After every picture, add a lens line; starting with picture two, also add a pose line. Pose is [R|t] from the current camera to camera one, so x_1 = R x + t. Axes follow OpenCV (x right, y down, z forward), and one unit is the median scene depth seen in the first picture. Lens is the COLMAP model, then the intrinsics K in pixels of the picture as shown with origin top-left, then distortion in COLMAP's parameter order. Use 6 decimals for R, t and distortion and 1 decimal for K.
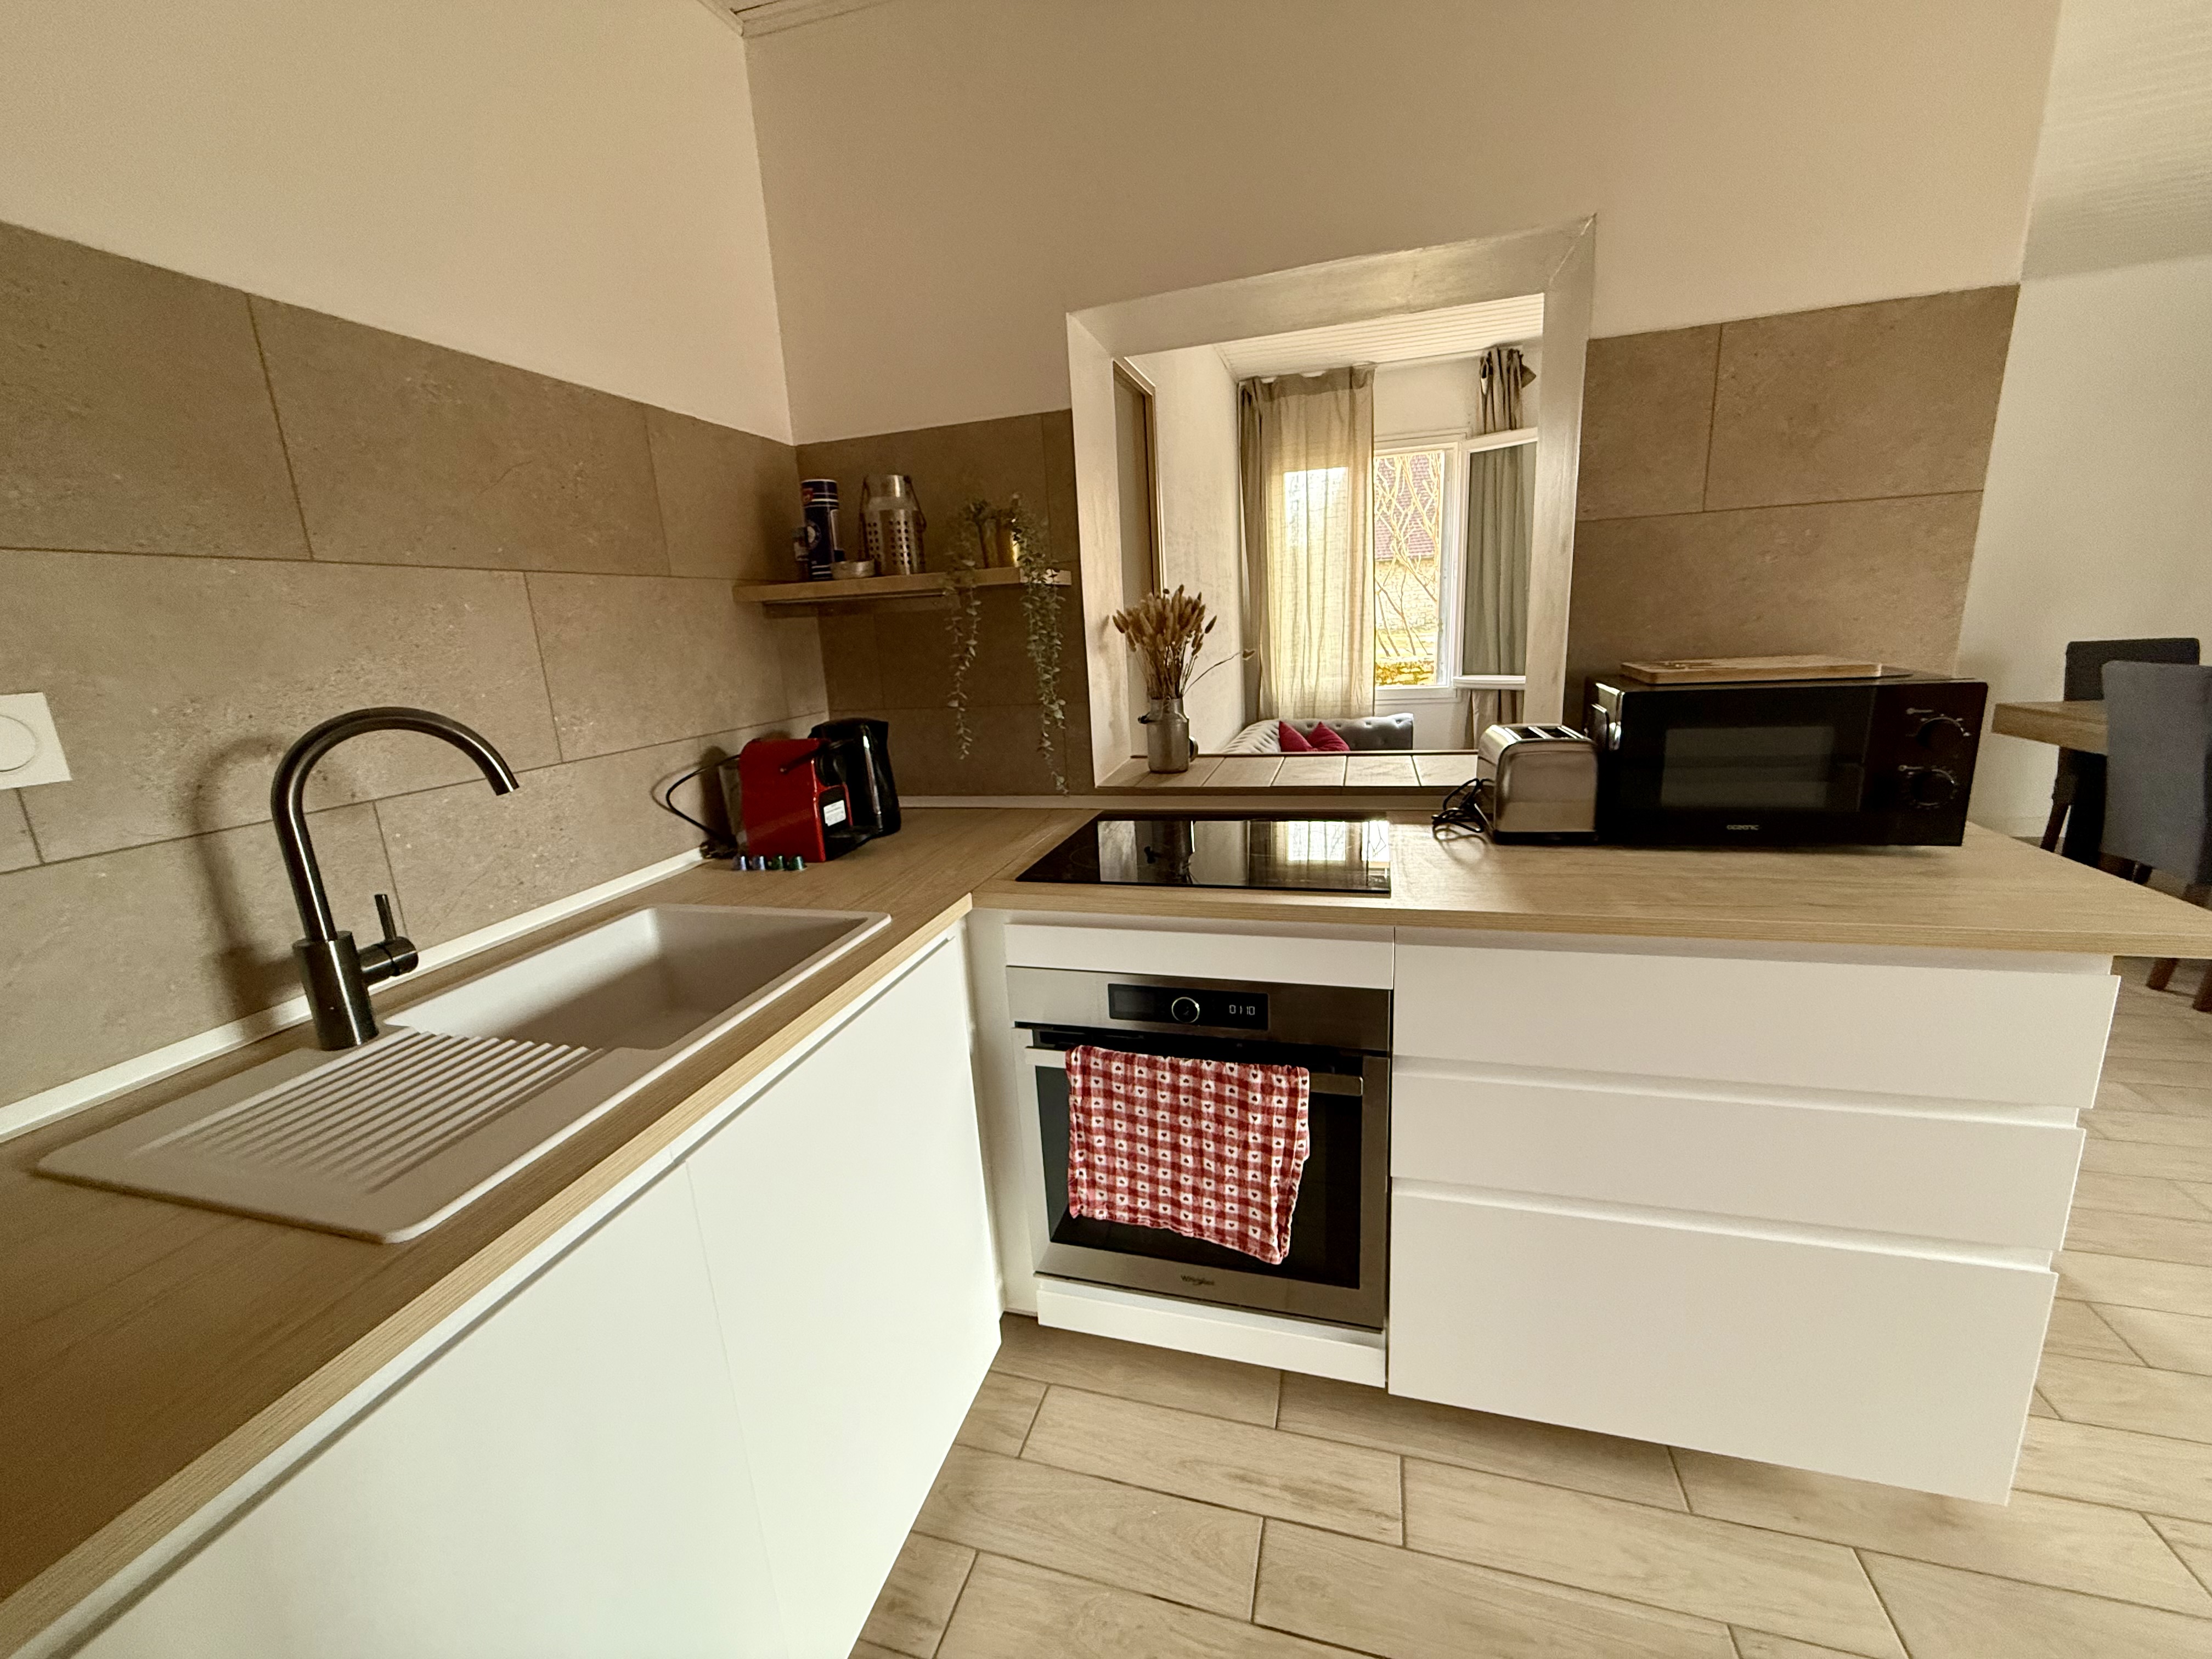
lens RADIAL K [[869.5, 0, 1106.0], [0, 869.5, 829.5], [0, 0, 1]] dist [-0.002769, -0.000121]
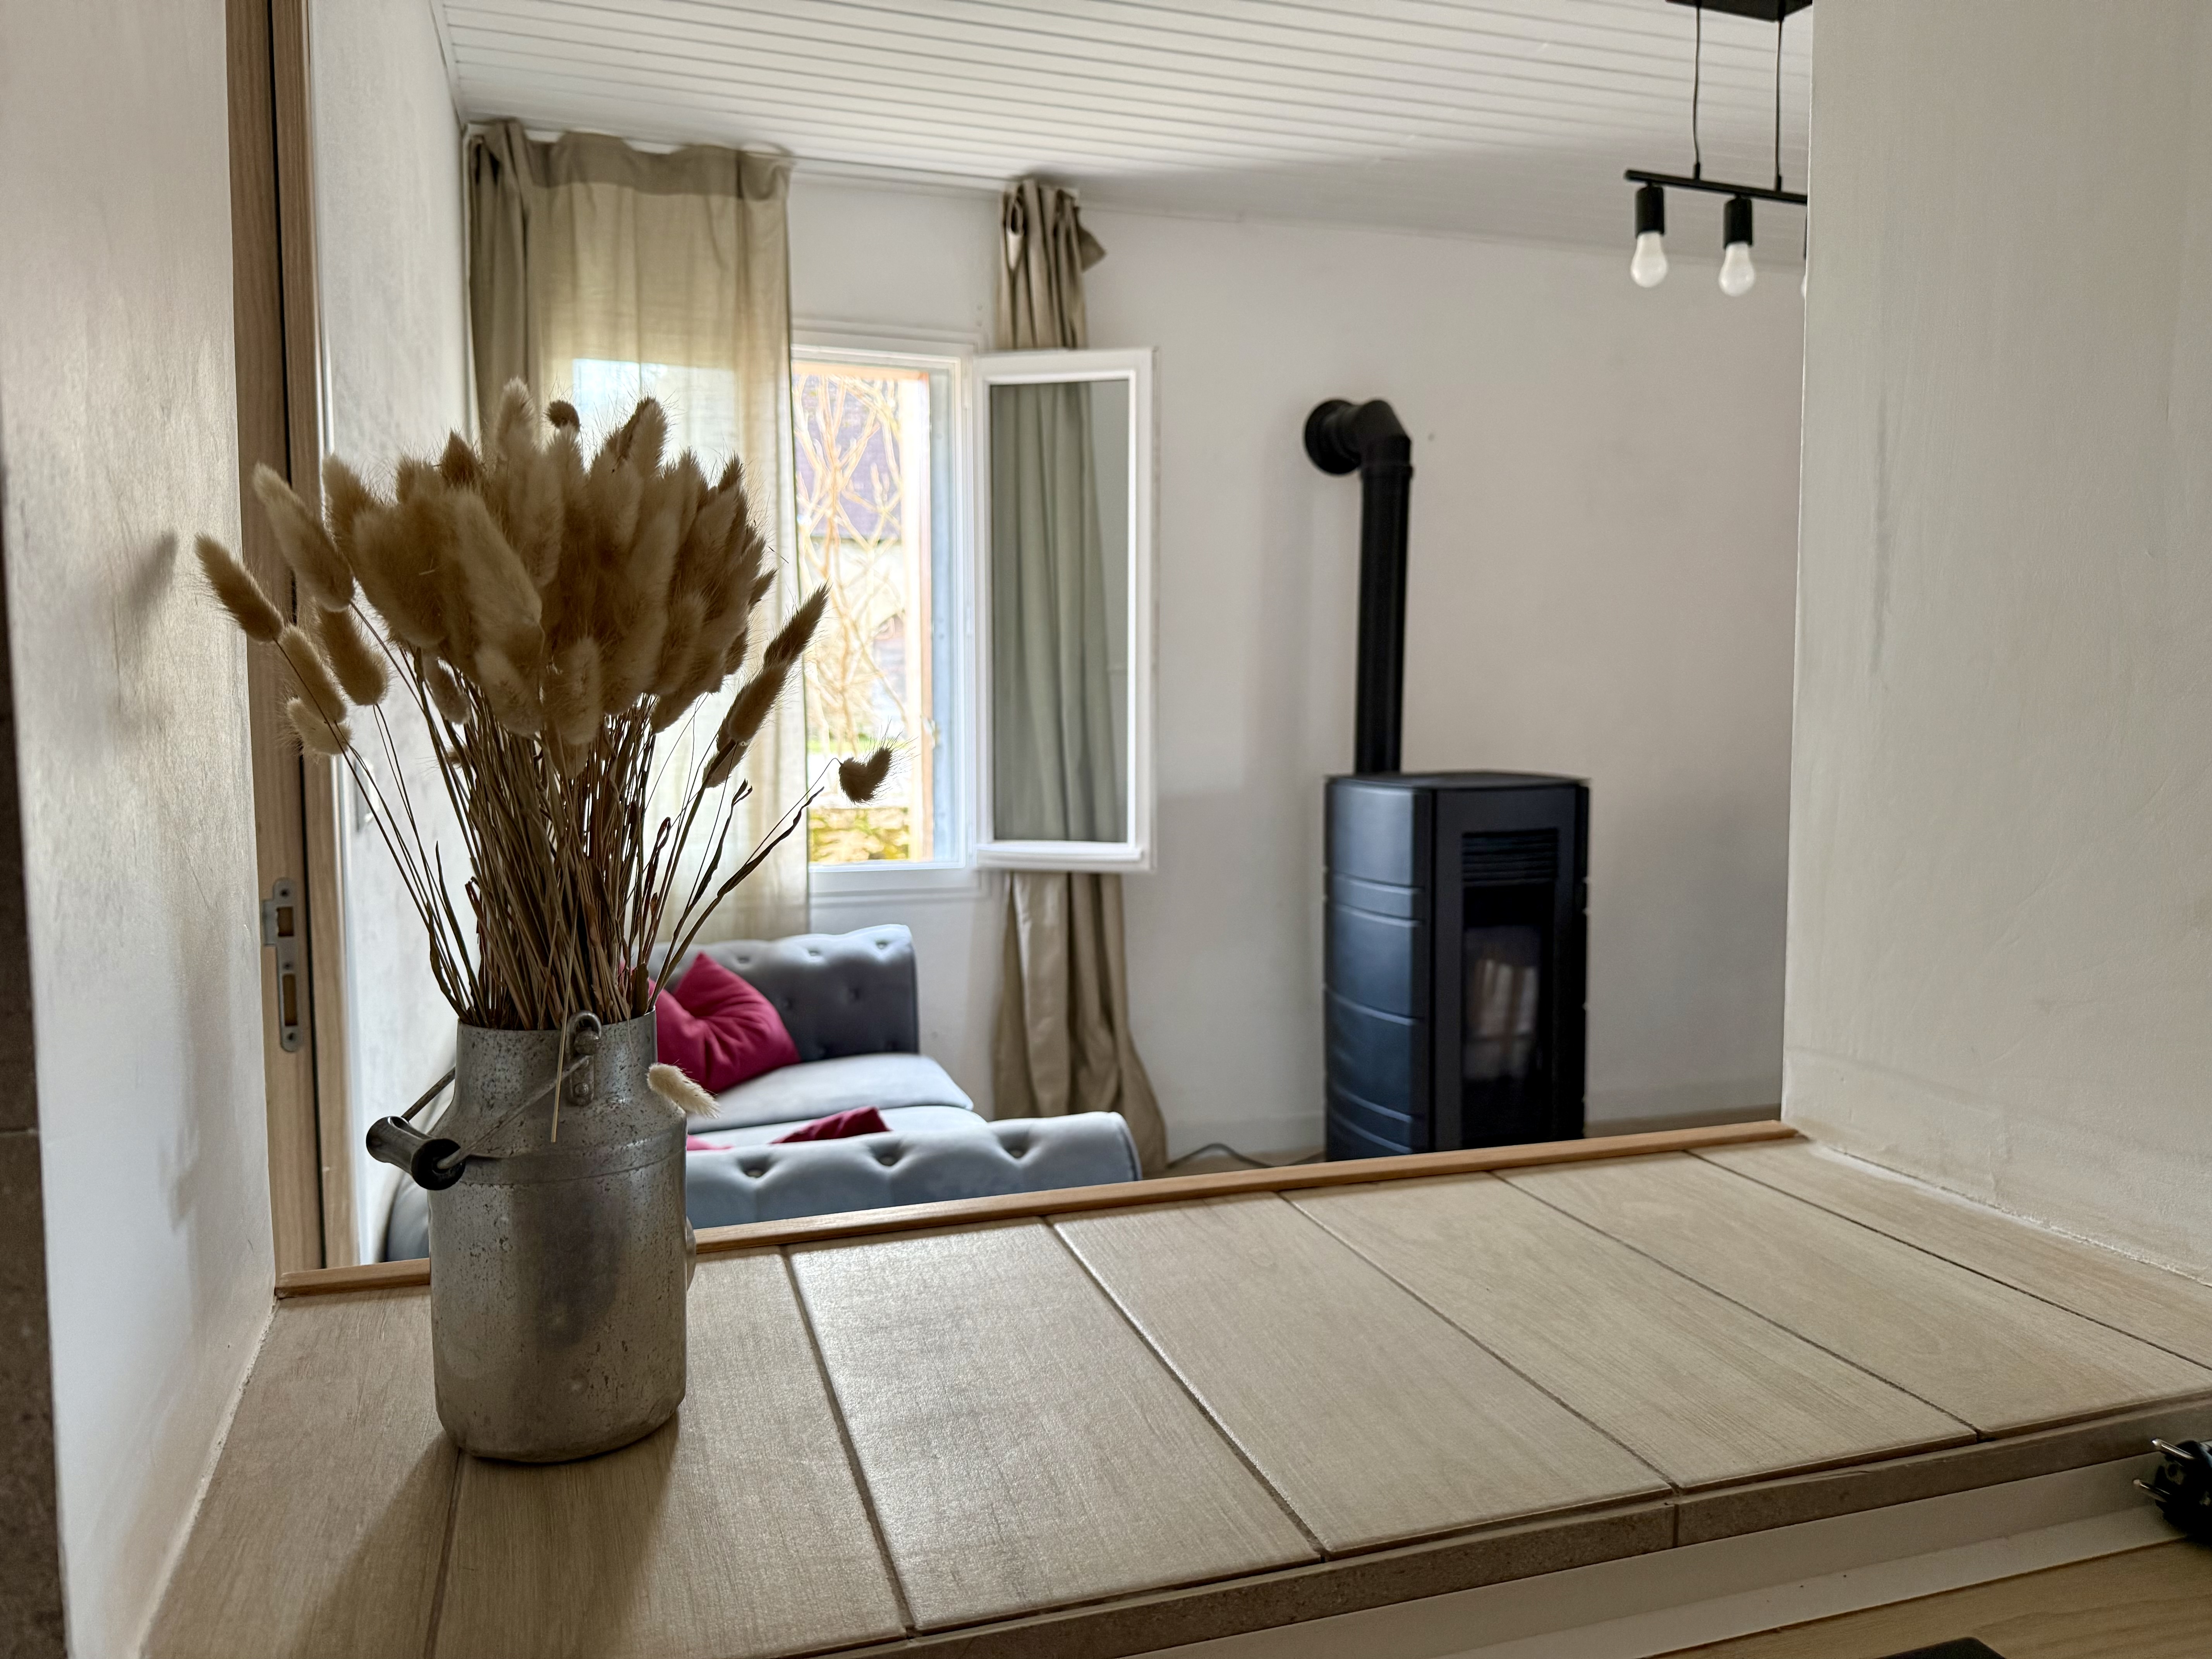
lens RADIAL K [[1579.3, 0, 1106.0], [0, 1579.3, 829.5], [0, 0, 1]] dist [0.060842, -0.095292]
pose [[0.832165, 0.011168, 0.554416, -0.007861], [0.084970, 0.985422, -0.147389, -0.060046], [-0.547980, 0.169761, 0.819085, 0.305908]]
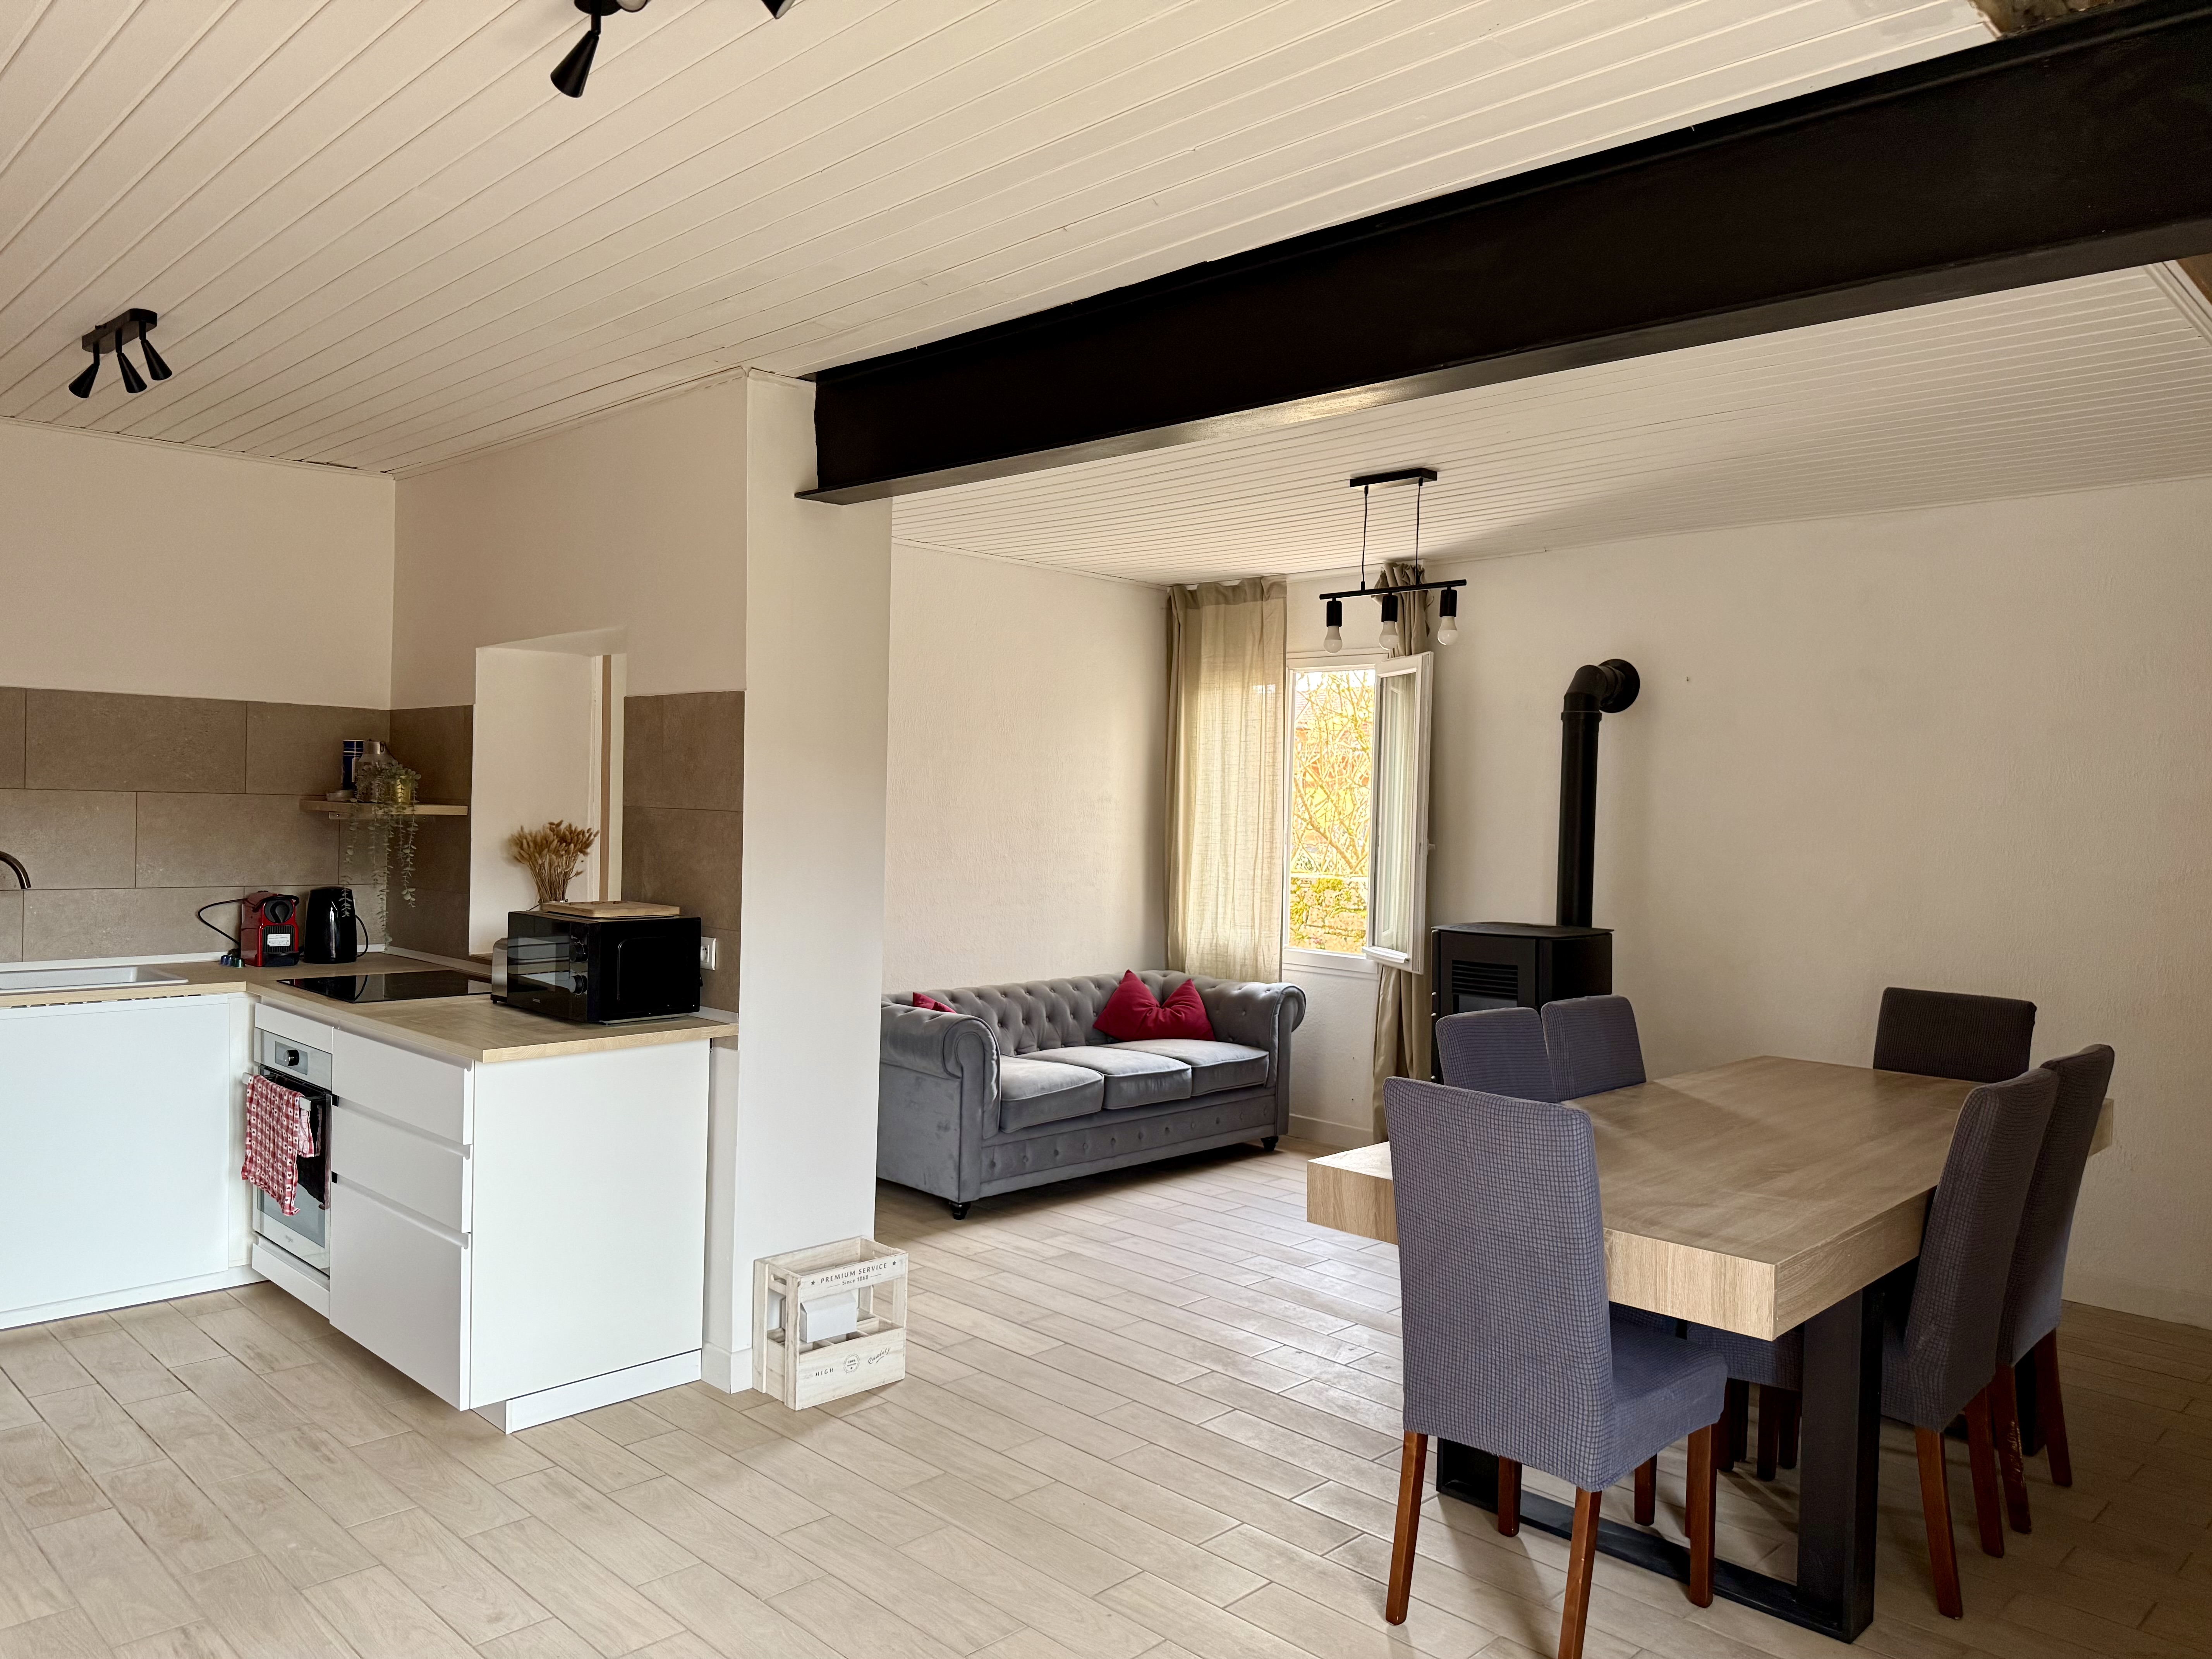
lens RADIAL K [[1522.8, 0, 1106.0], [0, 1522.8, 829.5], [0, 0, 1]] dist [0.063548, -0.080405]
pose [[0.881156, 0.086968, -0.464758, 0.908057], [-0.184145, 0.968451, -0.167907, -0.007784], [0.435493, 0.233535, 0.869372, -0.338542]]
